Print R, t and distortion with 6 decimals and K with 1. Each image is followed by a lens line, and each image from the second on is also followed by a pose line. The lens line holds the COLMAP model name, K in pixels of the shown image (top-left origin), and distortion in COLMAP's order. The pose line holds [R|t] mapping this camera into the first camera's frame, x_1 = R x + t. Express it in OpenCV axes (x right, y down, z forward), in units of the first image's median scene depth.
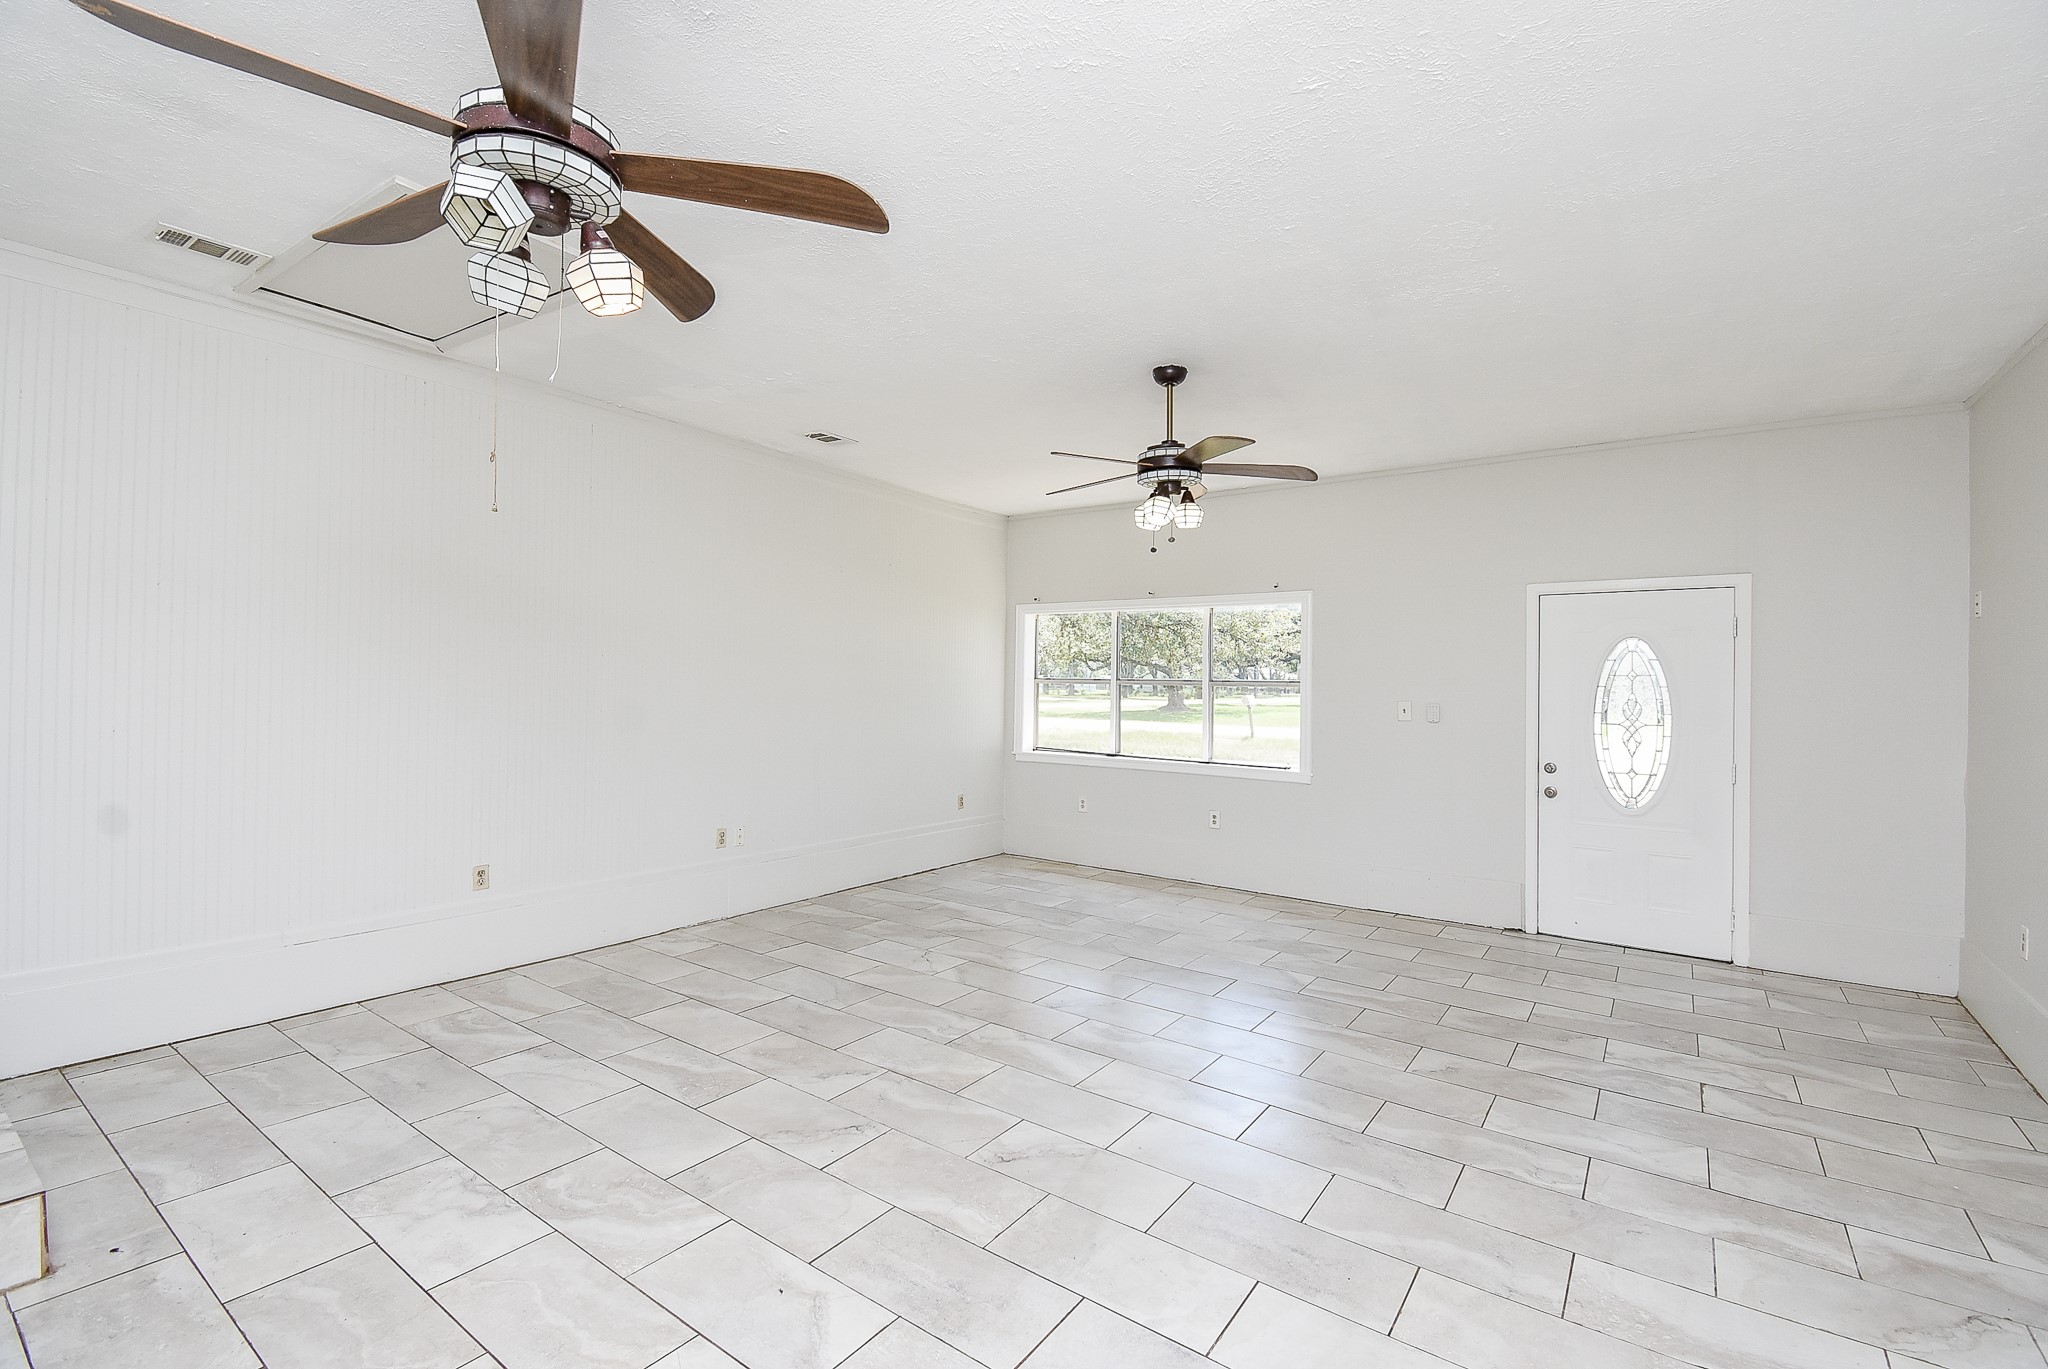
lens RADIAL K [[894.7, 0, 1024.0], [0, 894.7, 684.5], [0, 0, 1]] dist [0.037133, -0.013575]
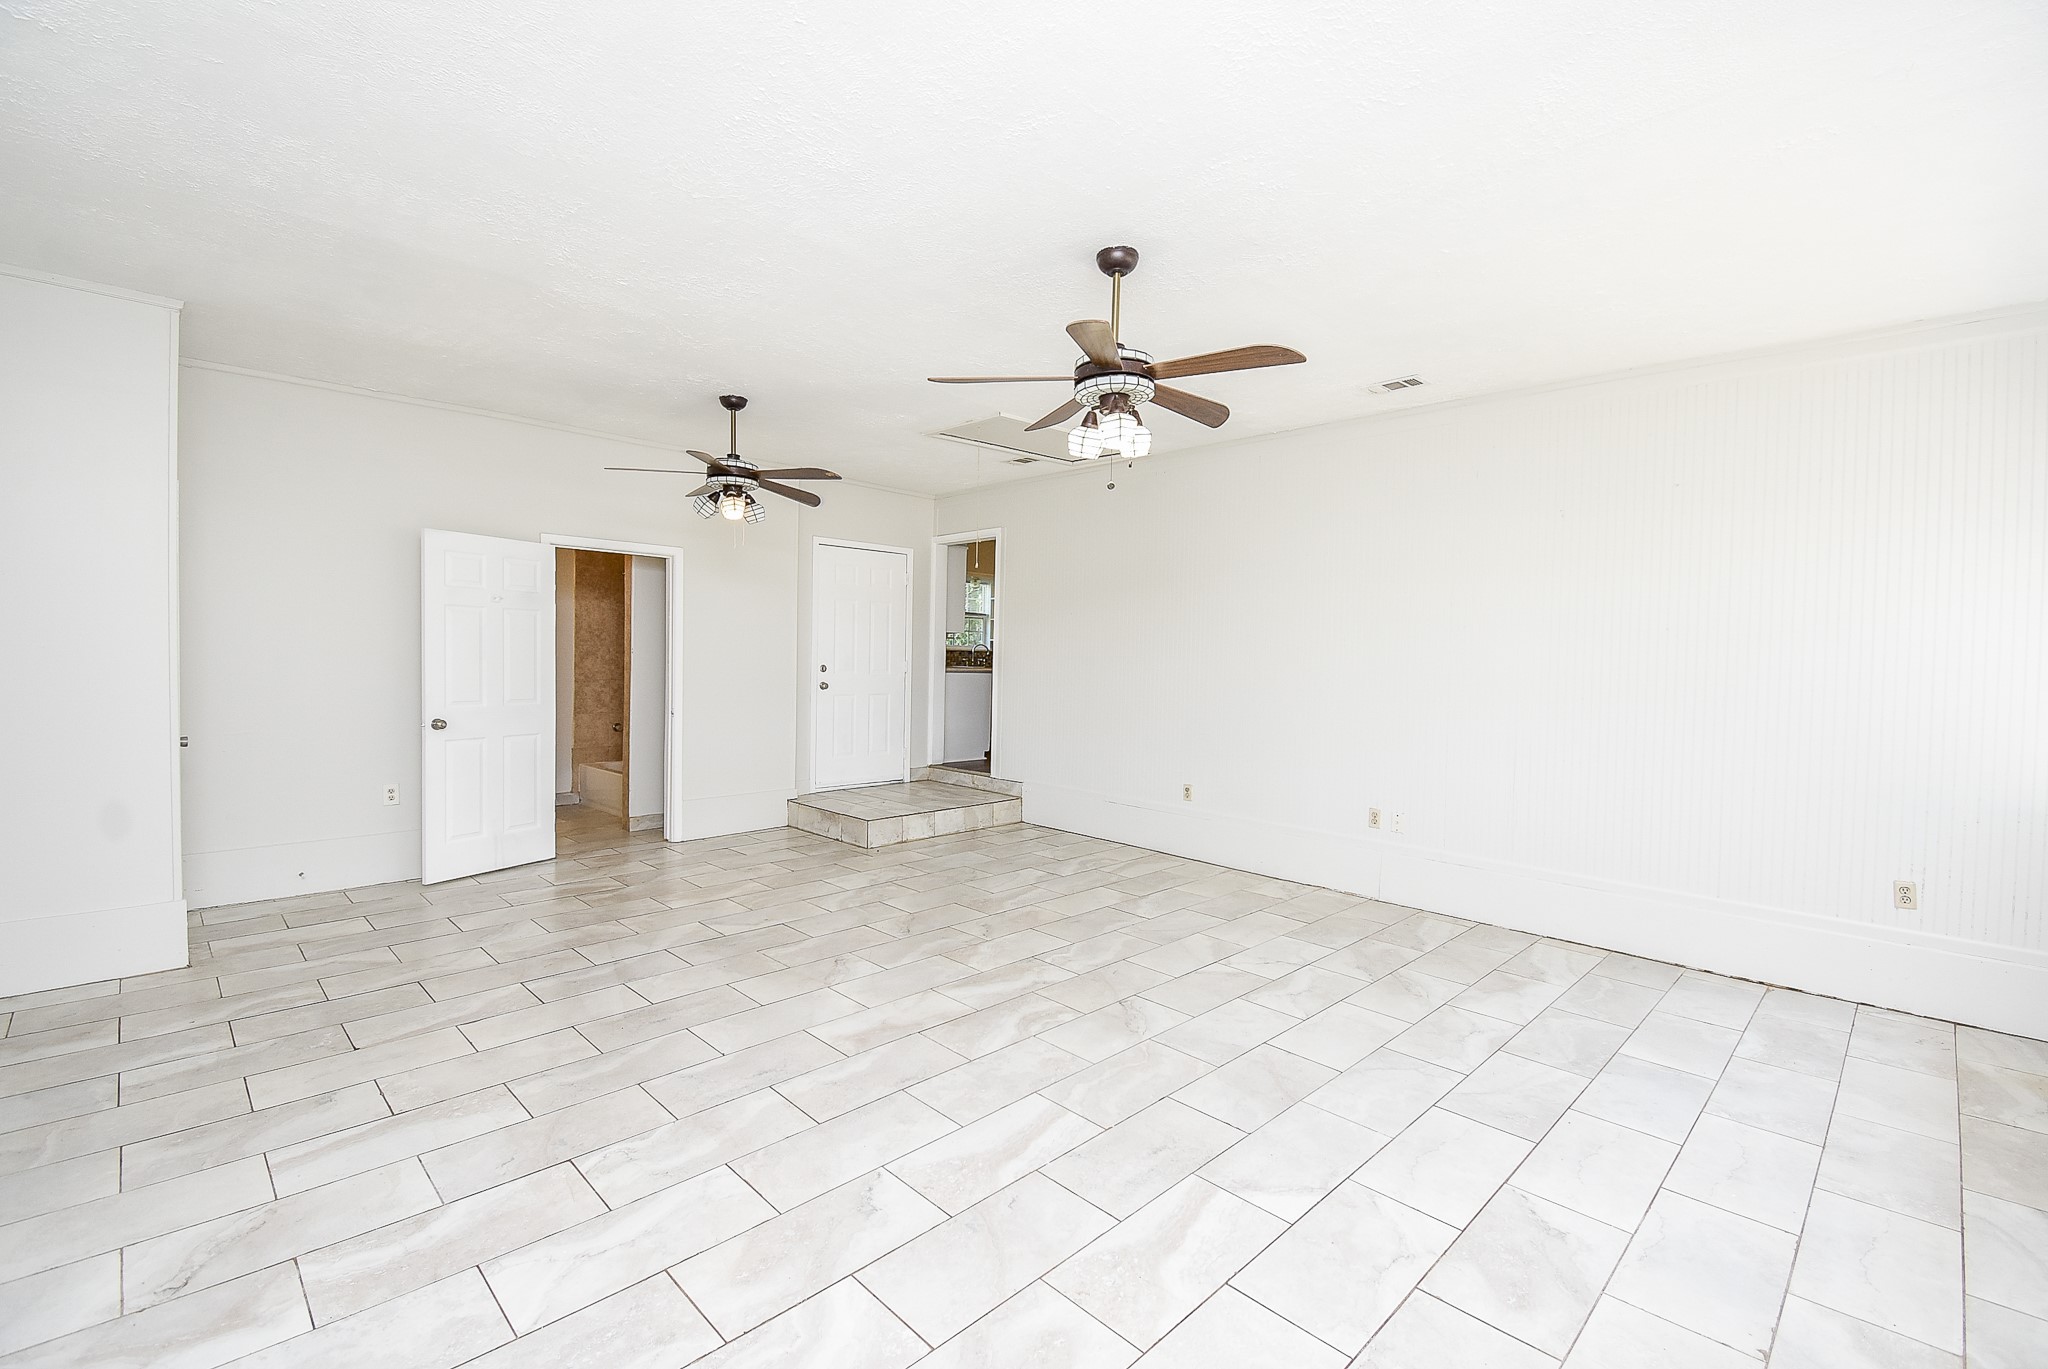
lens RADIAL K [[894.7, 0, 1024.0], [0, 894.7, 684.5], [0, 0, 1]] dist [0.037133, -0.013575]
pose [[-0.167356, 0.009382, -0.985852, 1.110930], [-0.021408, 0.999684, 0.013148, 0.028350], [0.985664, 0.023306, -0.167103, 1.221733]]
